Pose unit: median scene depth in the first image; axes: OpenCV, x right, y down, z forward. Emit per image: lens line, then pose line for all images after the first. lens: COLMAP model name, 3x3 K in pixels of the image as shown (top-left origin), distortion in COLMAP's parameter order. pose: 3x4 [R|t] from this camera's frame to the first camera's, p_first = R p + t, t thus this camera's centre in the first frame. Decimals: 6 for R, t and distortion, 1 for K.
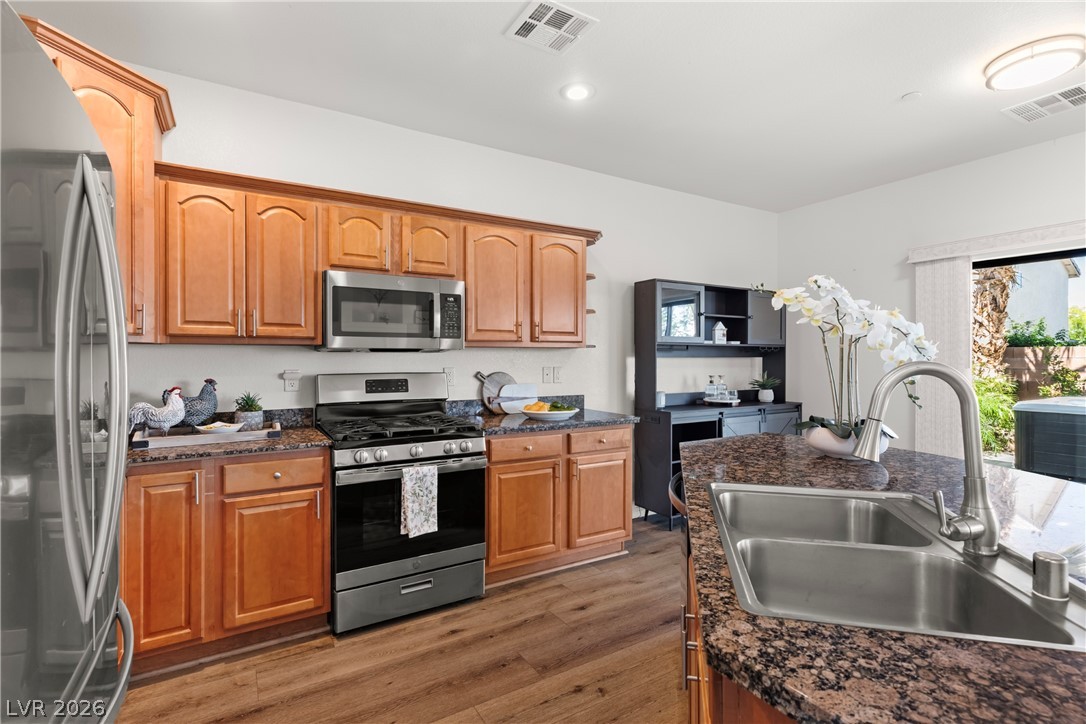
lens RADIAL K [[524.6, 0, 547.2], [0, 524.6, 351.8], [0, 0, 1]] dist [0.005780, -0.000380]
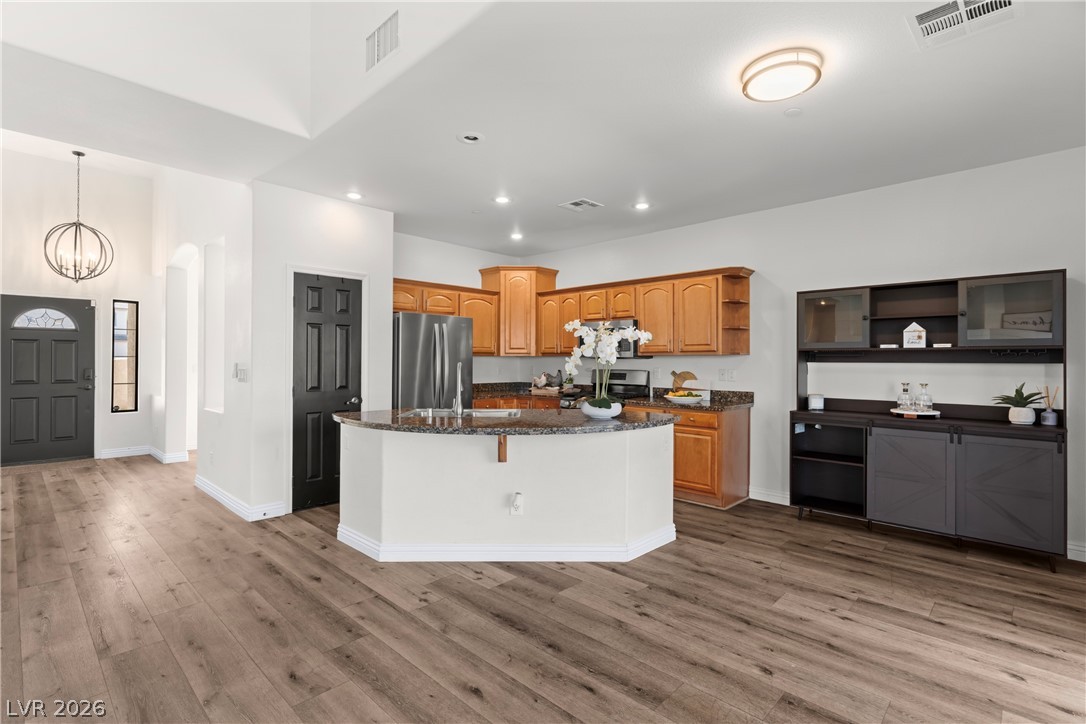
lens RADIAL K [[524.6, 0, 541.0], [0, 524.6, 362.0], [0, 0, 1]] dist [0.005780, -0.000380]
pose [[0.221611, -0.004669, -0.975124, 1.492490], [-0.004961, 0.999970, -0.005916, 0.024251], [0.975123, 0.006149, 0.221581, 0.286747]]
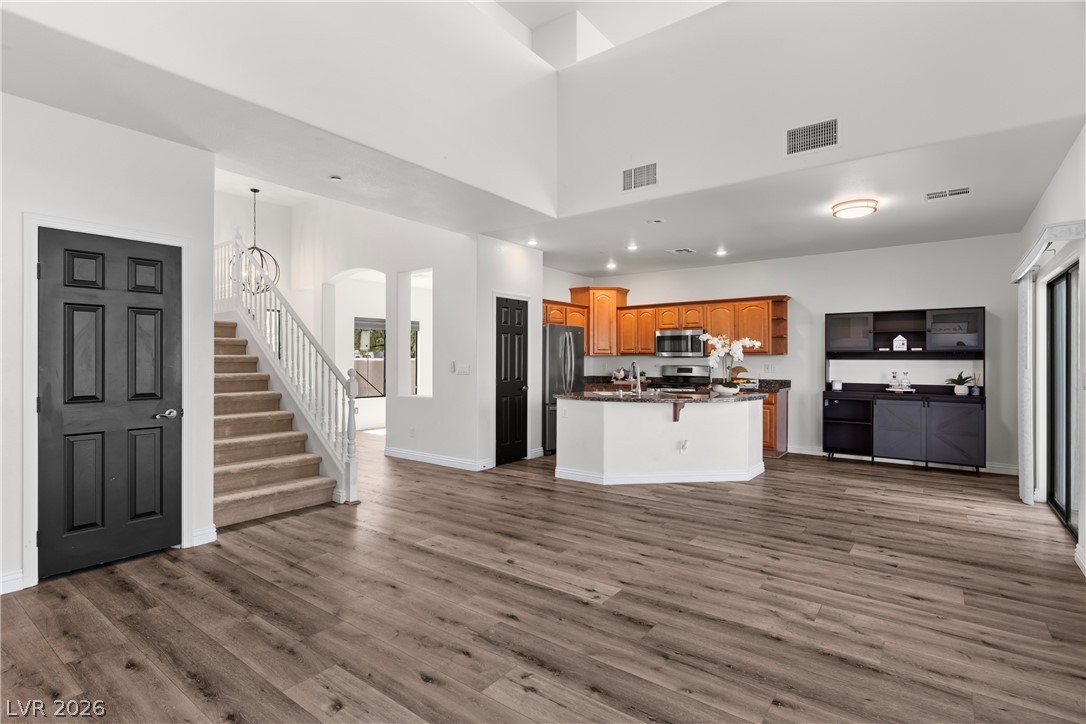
lens RADIAL K [[536.3, 0, 547.6], [0, 536.3, 362.8], [0, 0, 1]] dist [0.001939, 0.000633]
pose [[0.341192, -0.000733, -0.939993, 1.955371], [-0.001150, 0.999999, -0.001197, 0.030379], [0.939993, 0.001489, 0.341191, -0.558465]]
